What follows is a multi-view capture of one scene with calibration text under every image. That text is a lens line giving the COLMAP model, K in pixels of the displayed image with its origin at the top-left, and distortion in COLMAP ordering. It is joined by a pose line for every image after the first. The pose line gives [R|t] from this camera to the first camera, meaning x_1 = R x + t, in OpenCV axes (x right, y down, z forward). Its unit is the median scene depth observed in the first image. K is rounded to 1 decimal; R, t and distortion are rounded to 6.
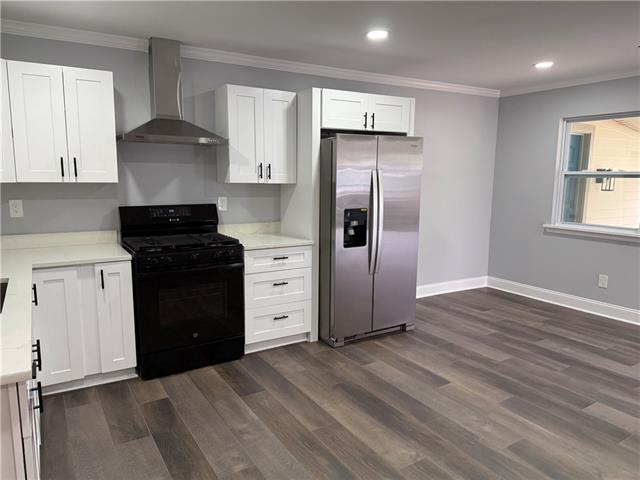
lens RADIAL K [[449.6, 0, 320.0], [0, 449.6, 240.0], [0, 0, 1]] dist [0.087488, -0.123587]
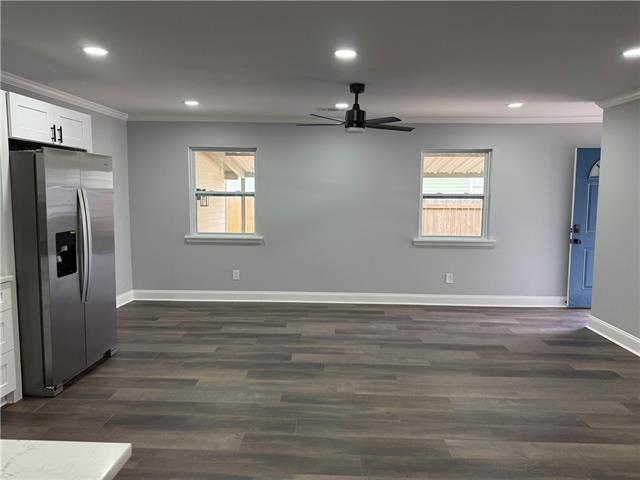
lens RADIAL K [[449.6, 0, 320.0], [0, 449.6, 240.0], [0, 0, 1]] dist [0.087488, -0.123587]
pose [[0.561375, -0.086625, 0.823016, -0.376088], [0.116445, 0.992880, 0.025077, -0.017418], [-0.819328, 0.081759, 0.567465, 0.081788]]
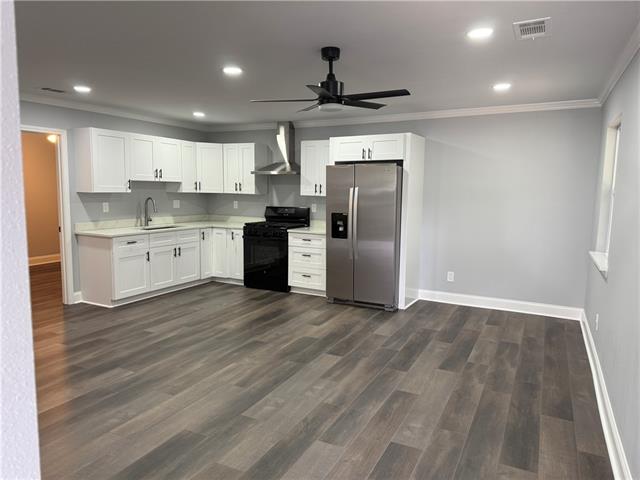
lens RADIAL K [[449.6, 0, 320.0], [0, 449.6, 240.0], [0, 0, 1]] dist [0.087488, -0.123587]
pose [[0.505615, 0.096676, -0.857326, 1.346988], [-0.134860, 0.990343, 0.032140, -0.019592], [0.852154, 0.099369, 0.513770, 0.170888]]
